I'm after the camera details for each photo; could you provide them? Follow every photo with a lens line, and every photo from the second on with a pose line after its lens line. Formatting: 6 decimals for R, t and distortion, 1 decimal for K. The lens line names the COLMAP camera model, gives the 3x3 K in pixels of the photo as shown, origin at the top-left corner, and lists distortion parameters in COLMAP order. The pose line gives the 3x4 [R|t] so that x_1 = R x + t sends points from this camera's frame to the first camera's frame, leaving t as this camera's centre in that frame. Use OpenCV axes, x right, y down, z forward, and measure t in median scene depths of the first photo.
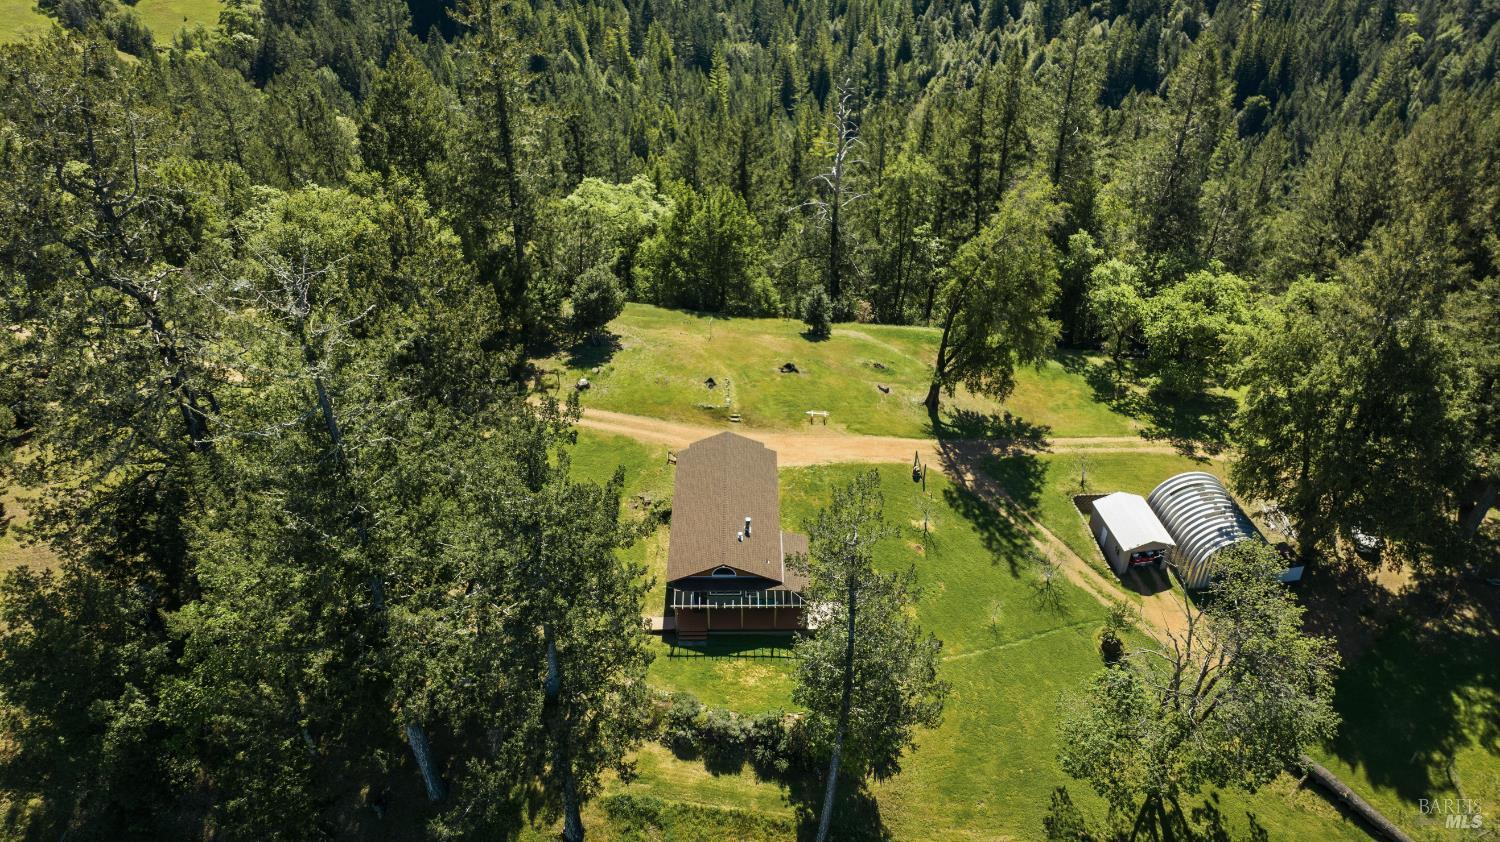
lens RADIAL K [[1063.8, 0, 753.9], [0, 1063.8, 422.7], [0, 0, 1]] dist [-0.013035, 0.011596]
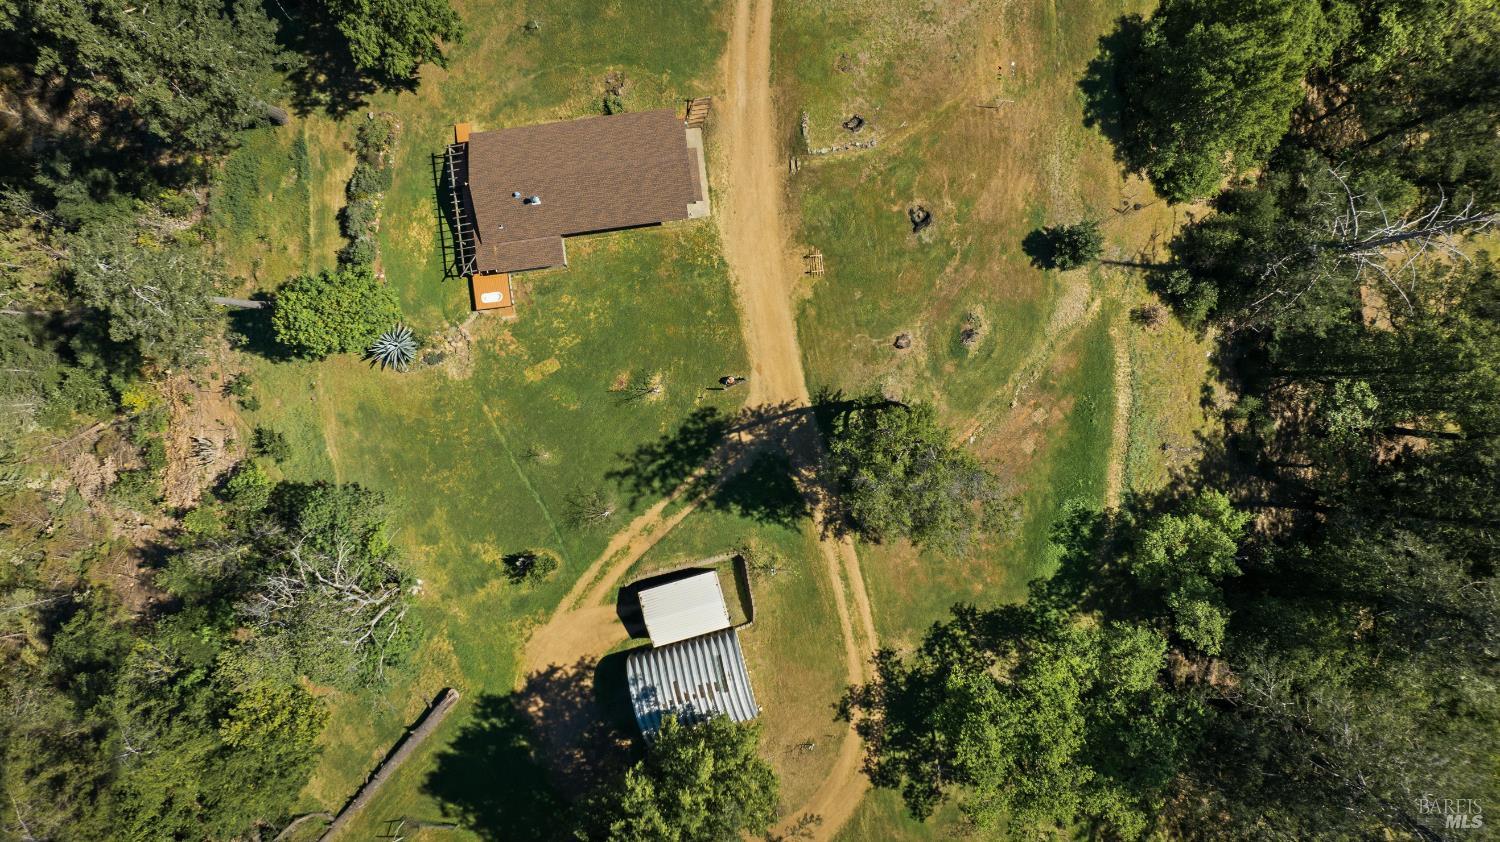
lens RADIAL K [[1063.8, 0, 749.3], [0, 1063.8, 425.5], [0, 0, 1]] dist [-0.013035, 0.011596]
pose [[0.119318, 0.992571, -0.023788, 0.206946], [-0.597238, 0.090893, 0.796898, -0.650533], [0.793140, -0.080877, 0.603646, 0.448165]]
